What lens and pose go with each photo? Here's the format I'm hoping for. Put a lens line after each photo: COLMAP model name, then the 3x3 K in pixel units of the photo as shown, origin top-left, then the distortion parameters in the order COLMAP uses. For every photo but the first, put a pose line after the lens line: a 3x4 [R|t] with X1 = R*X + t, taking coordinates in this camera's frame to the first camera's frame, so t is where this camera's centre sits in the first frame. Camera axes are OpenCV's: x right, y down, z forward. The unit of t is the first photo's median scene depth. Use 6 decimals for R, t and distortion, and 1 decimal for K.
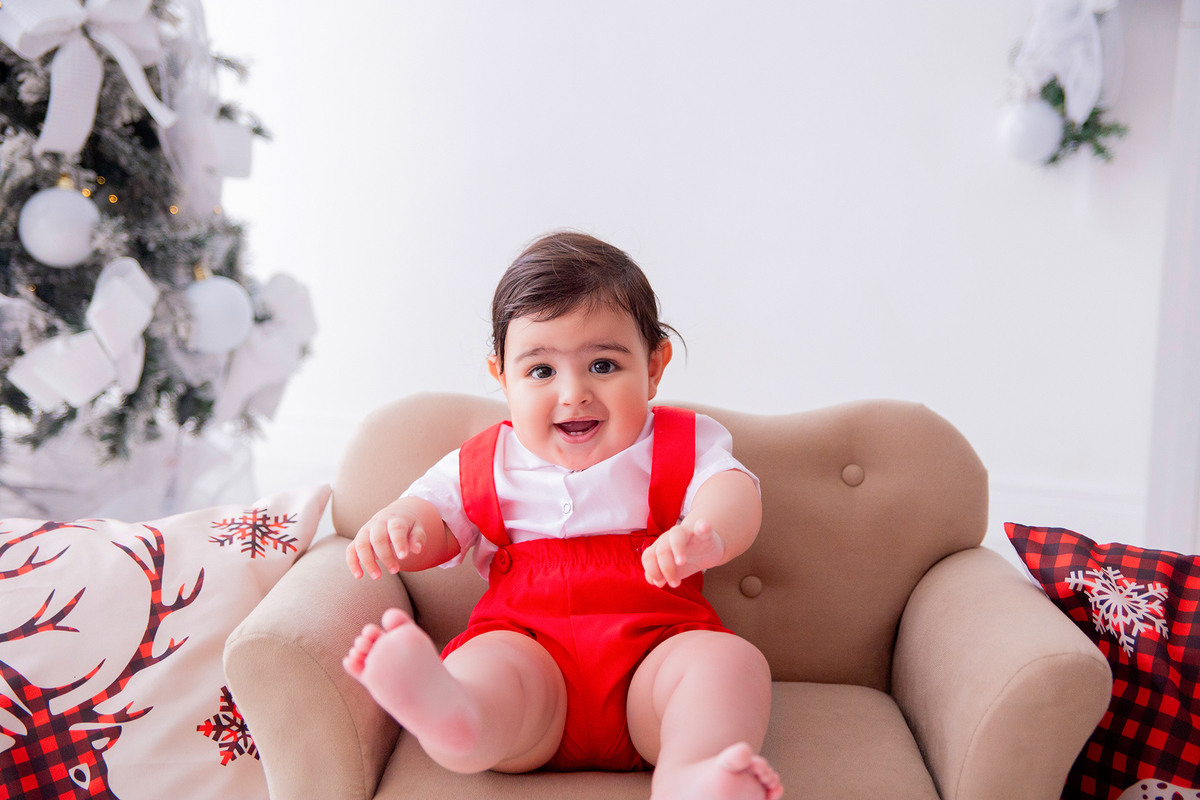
lens RADIAL K [[1719.3, 0, 595.5], [0, 1719.3, 405.3], [0, 0, 1]] dist [0.137660, 0.000000]
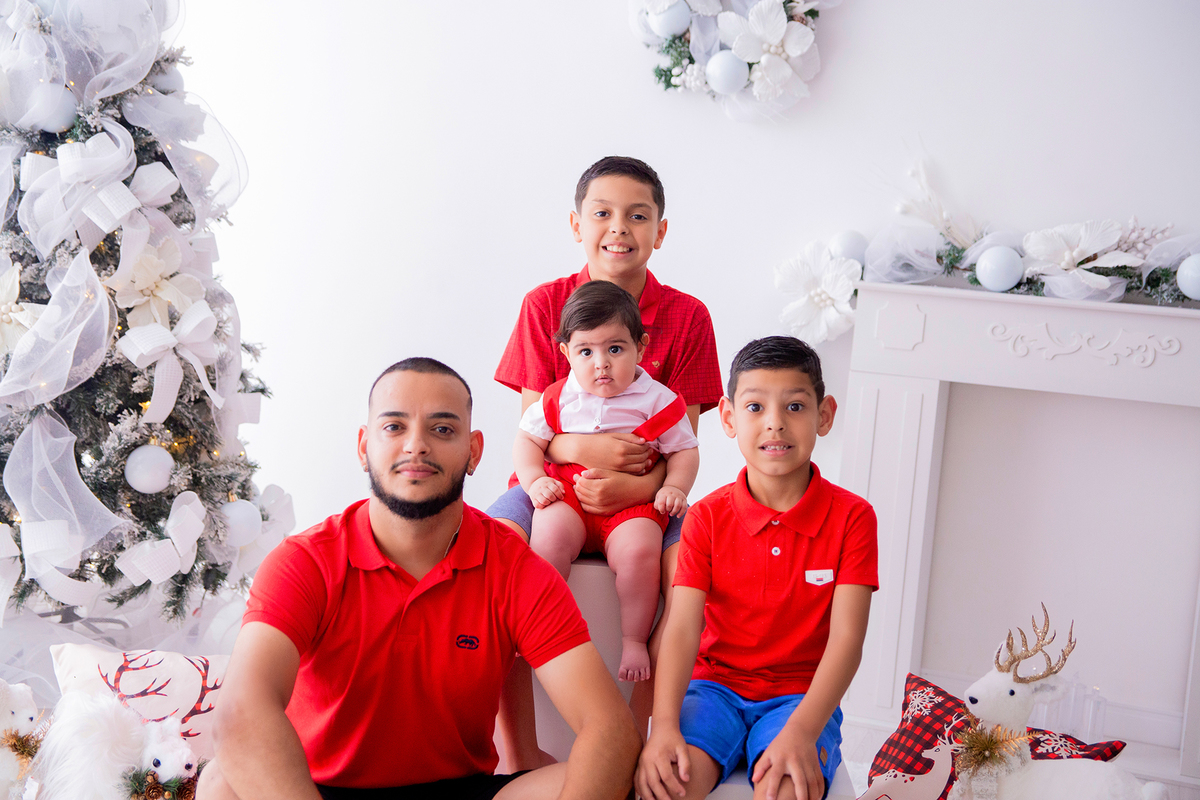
lens RADIAL K [[1719.3, 0, 601.8], [0, 1719.3, 402.7], [0, 0, 1]] dist [0.137660, 0.000000]
pose [[0.994396, 0.054469, 0.090609, -0.042393], [-0.051124, 0.997937, -0.038842, -0.122664], [-0.092538, 0.033992, 0.995129, -0.624041]]
